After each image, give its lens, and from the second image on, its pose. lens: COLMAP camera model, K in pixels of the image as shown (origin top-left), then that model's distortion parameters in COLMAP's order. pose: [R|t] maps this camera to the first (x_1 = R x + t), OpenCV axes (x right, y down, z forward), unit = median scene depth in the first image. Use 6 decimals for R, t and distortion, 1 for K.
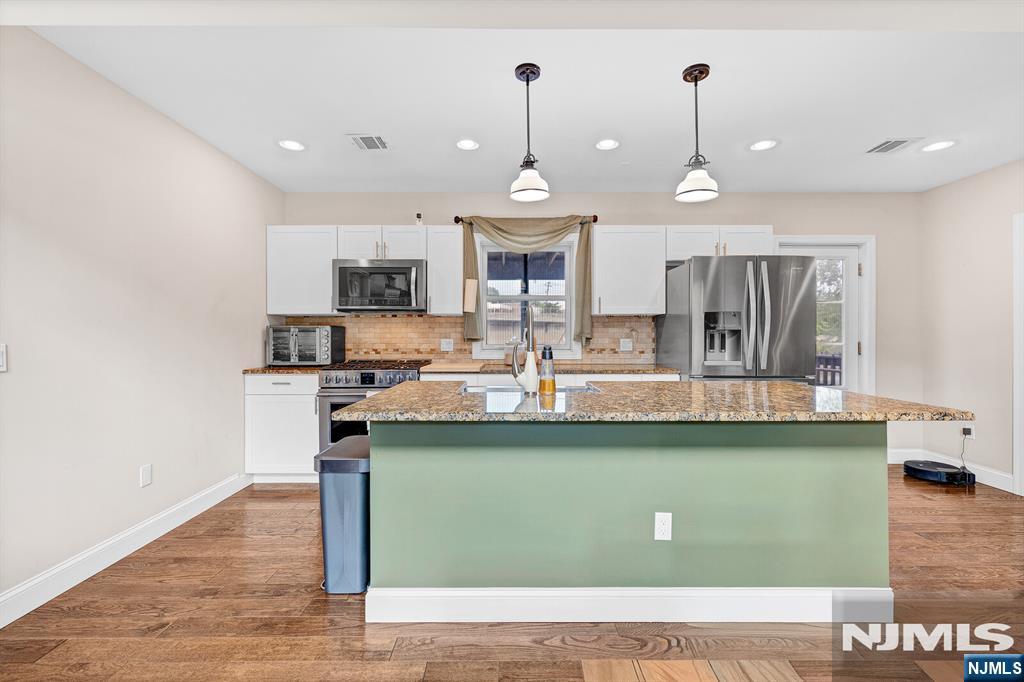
lens RADIAL K [[436.2, 0, 501.6], [0, 436.2, 337.2], [0, 0, 1]] dist [-0.003625, -0.000510]
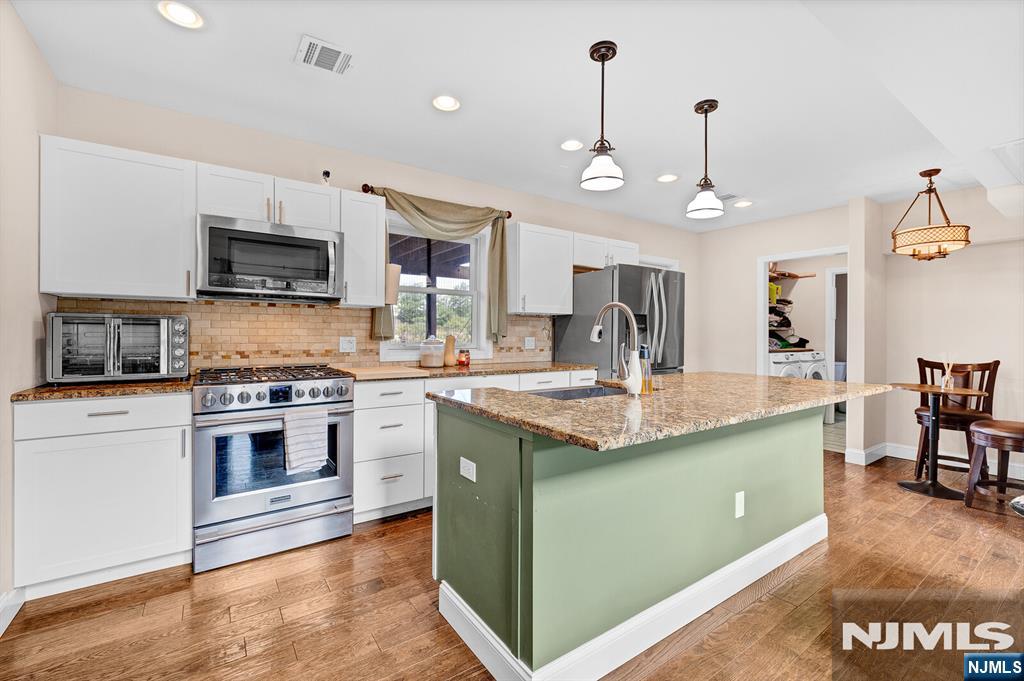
lens RADIAL K [[436.2, 0, 507.9], [0, 436.2, 337.7], [0, 0, 1]] dist [-0.003625, -0.000510]
pose [[0.819415, 0.001034, 0.573200, -0.353874], [-0.003498, 0.999989, 0.003197, 0.001590], [-0.573190, -0.004624, 0.819409, 0.195112]]
